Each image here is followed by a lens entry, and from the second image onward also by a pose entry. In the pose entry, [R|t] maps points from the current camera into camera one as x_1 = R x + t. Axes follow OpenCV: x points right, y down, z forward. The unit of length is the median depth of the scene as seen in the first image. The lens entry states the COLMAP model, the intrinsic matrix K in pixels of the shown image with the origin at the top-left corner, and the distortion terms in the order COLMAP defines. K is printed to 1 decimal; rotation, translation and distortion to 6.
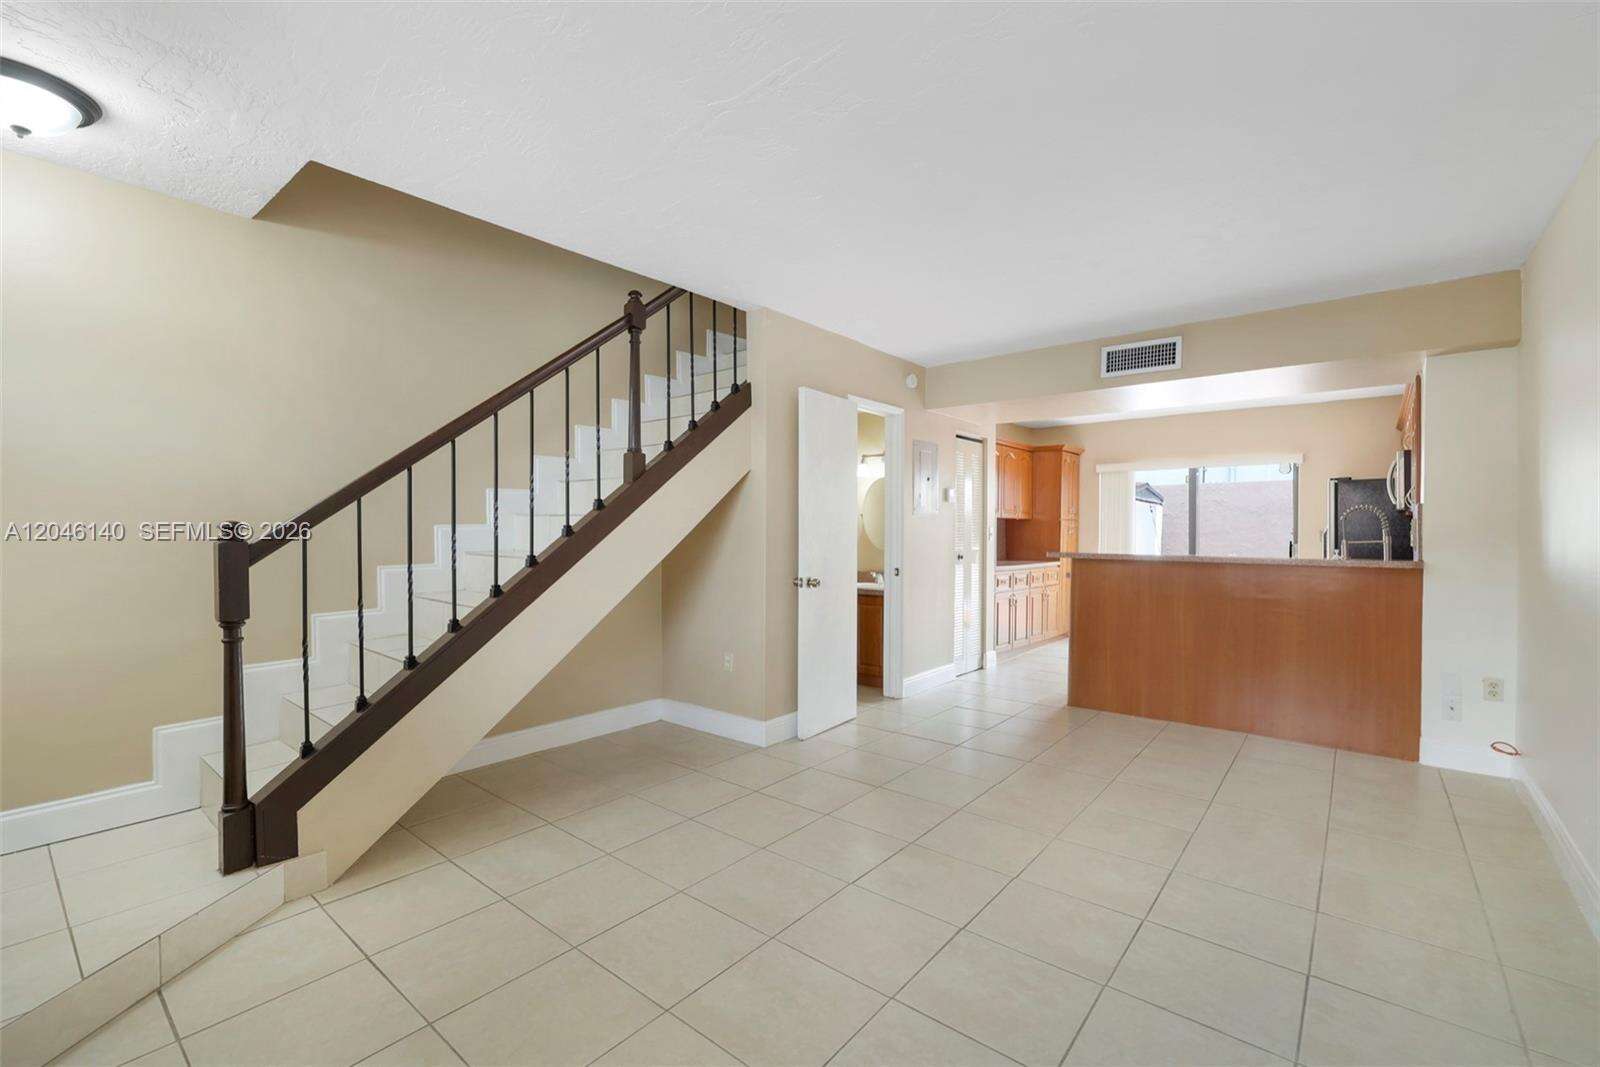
lens RADIAL K [[701.4, 0, 793.5], [0, 701.4, 534.3], [0, 0, 1]] dist [0.004039, -0.001761]
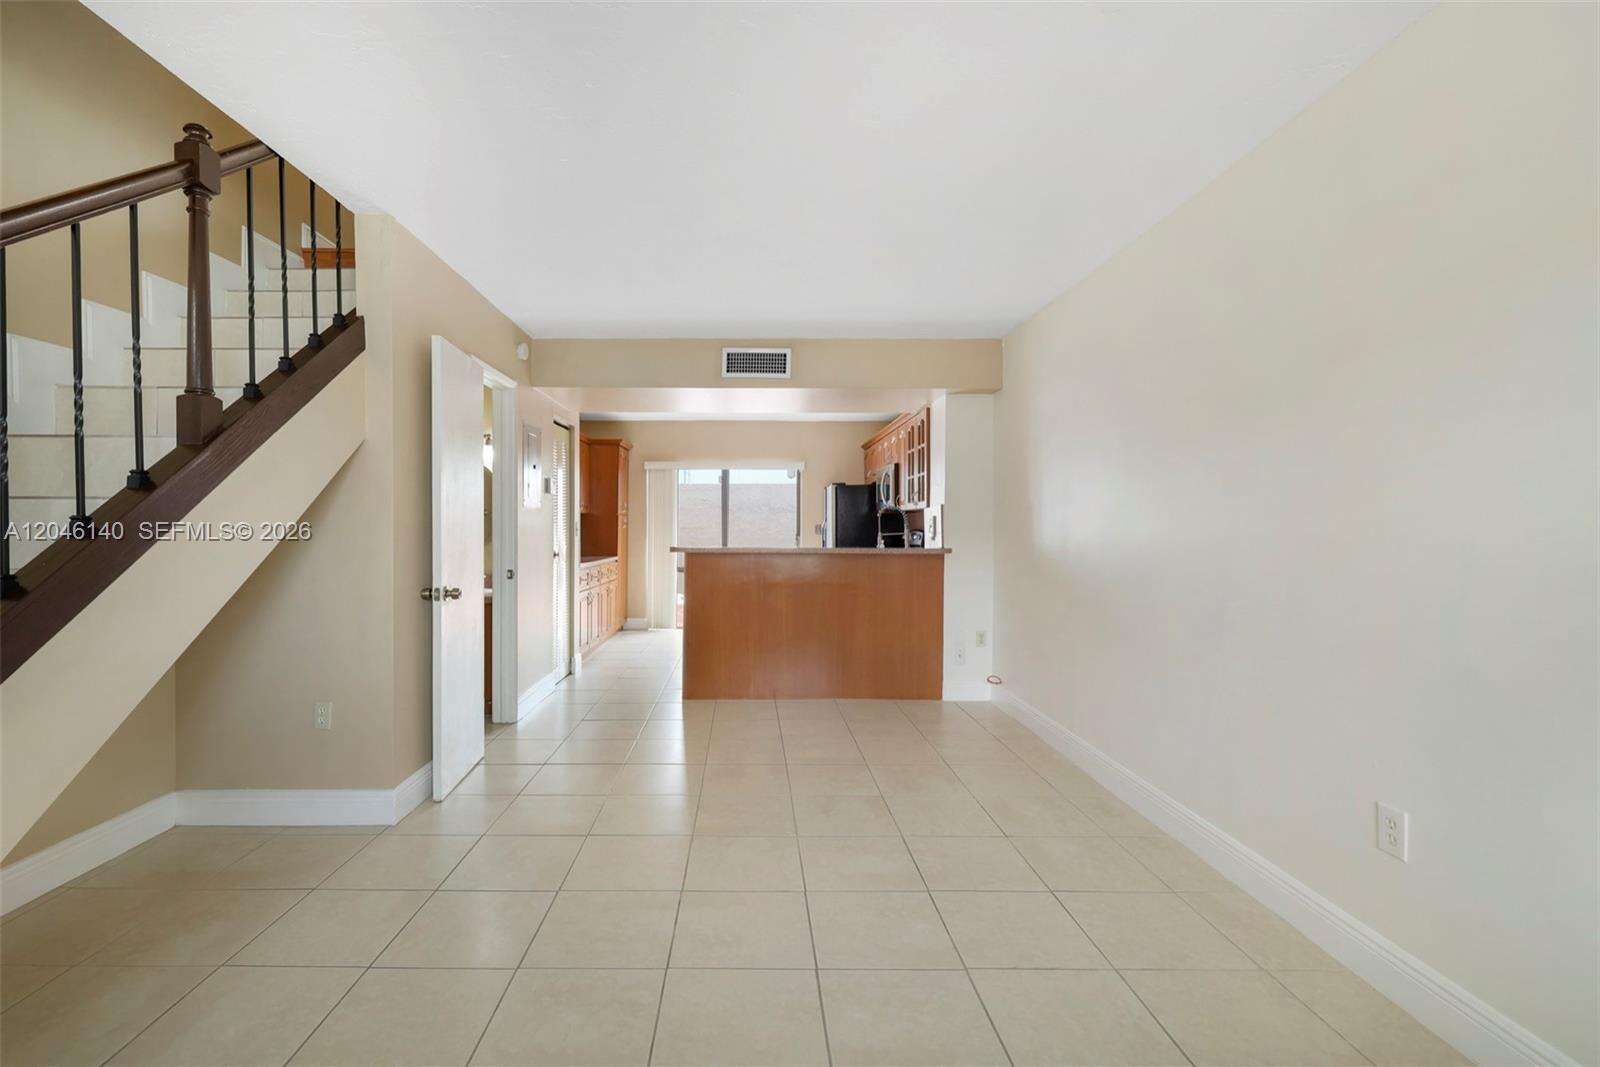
lens RADIAL K [[701.4, 0, 753.8], [0, 701.4, 533.6], [0, 0, 1]] dist [0.004039, -0.001761]
pose [[0.767231, -0.008985, 0.641307, -0.197763], [0.005143, 0.999956, 0.007858, -0.000746], [-0.641350, -0.002730, 0.767244, 0.185578]]
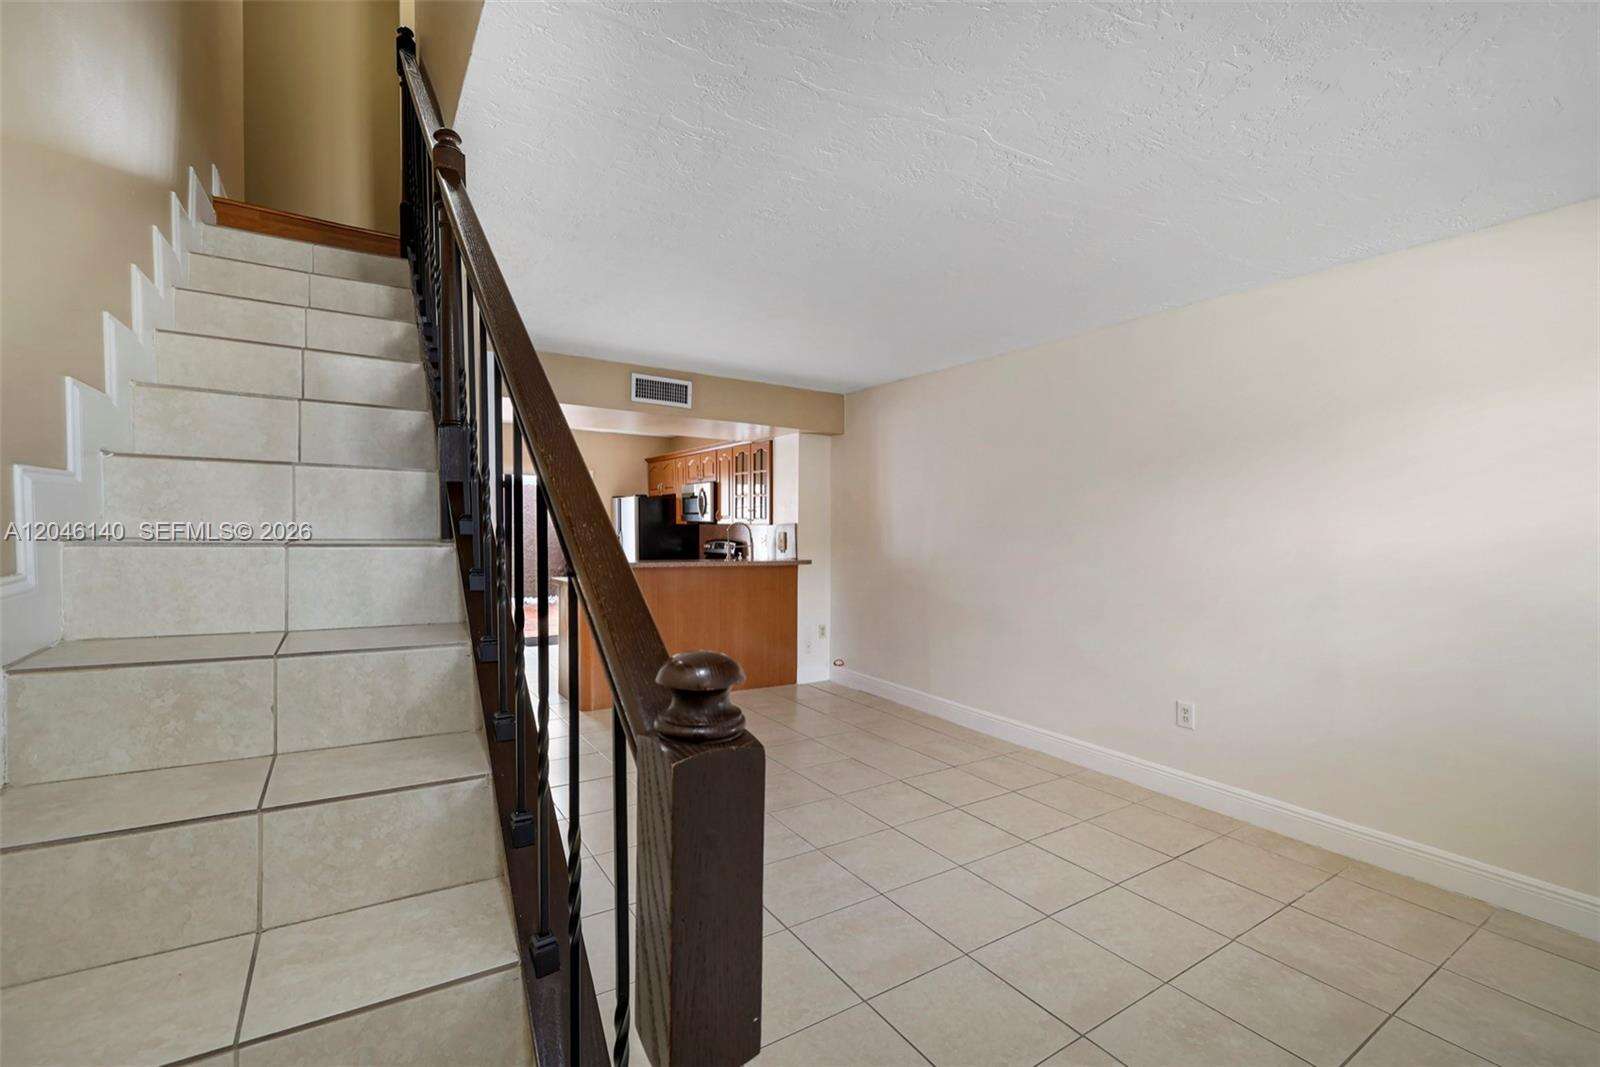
lens RADIAL K [[701.4, 0, 771.0], [0, 701.4, 534.3], [0, 0, 1]] dist [0.004039, -0.001761]
pose [[0.304025, -0.011531, 0.952594, -0.572895], [-0.005728, 0.999887, 0.013932, -0.035420], [-0.952647, -0.009692, 0.303924, 0.495473]]
